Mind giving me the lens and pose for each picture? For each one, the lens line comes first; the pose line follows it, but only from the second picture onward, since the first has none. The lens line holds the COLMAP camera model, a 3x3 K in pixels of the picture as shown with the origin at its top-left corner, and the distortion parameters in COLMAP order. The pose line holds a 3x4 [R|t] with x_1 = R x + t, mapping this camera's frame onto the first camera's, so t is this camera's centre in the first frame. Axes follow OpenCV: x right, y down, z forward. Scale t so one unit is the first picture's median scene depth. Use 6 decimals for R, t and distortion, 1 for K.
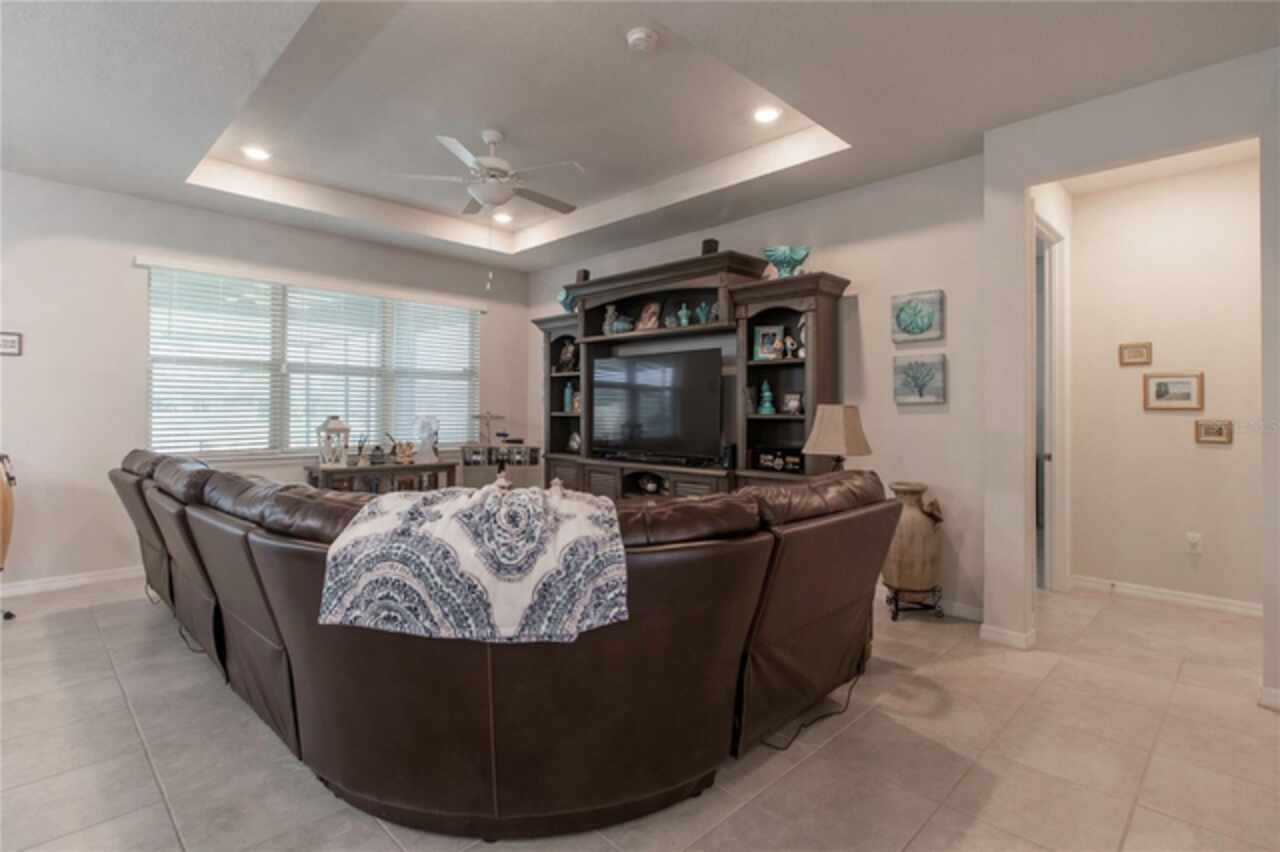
lens RADIAL K [[635.8, 0, 636.3], [0, 635.8, 408.9], [0, 0, 1]] dist [0.001773, 0.000525]
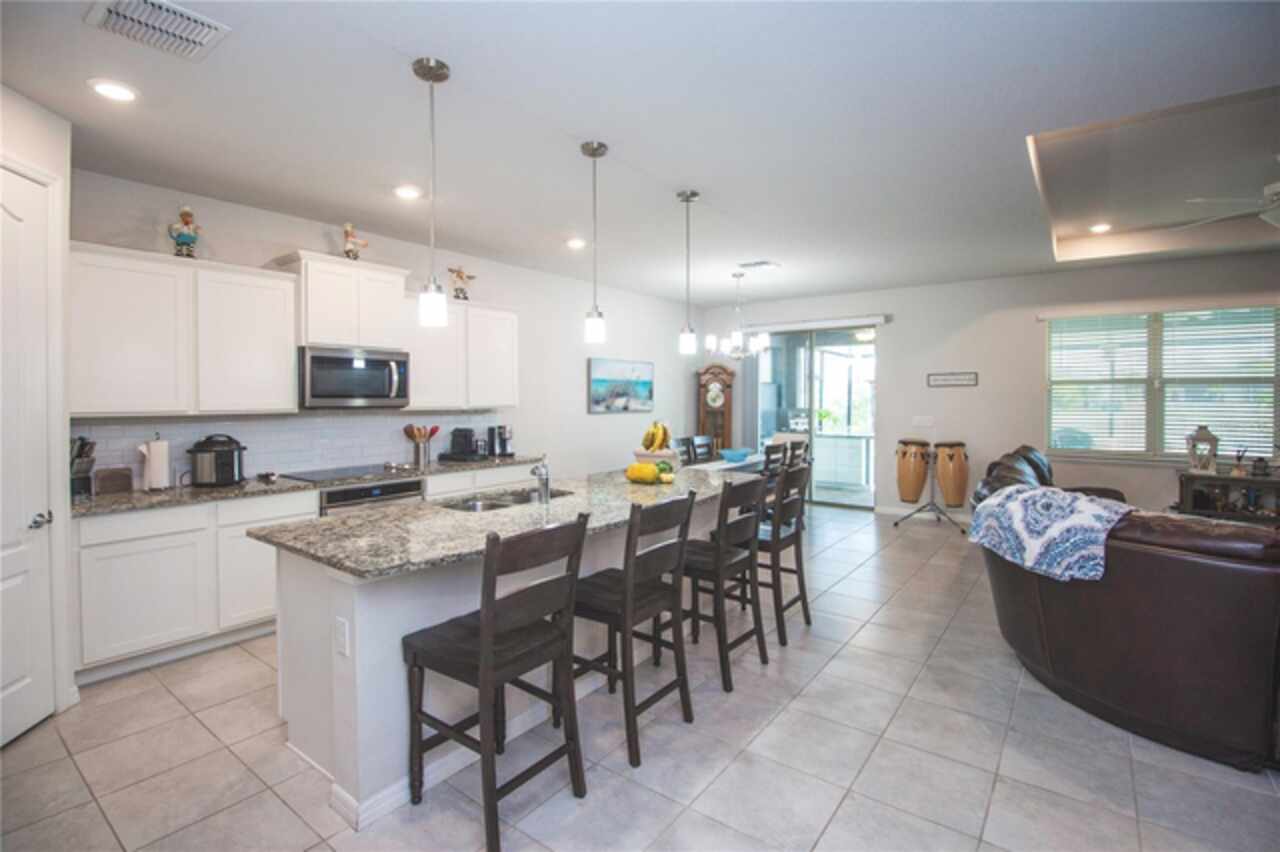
lens RADIAL K [[603.6, 0, 639.0], [0, 603.6, 414.5], [0, 0, 1]] dist [0.001771, 0.000567]
pose [[0.154859, 0.020202, -0.987730, 0.497487], [0.008916, 0.999722, 0.021845, -0.050019], [0.987896, -0.012190, 0.154636, -0.144974]]
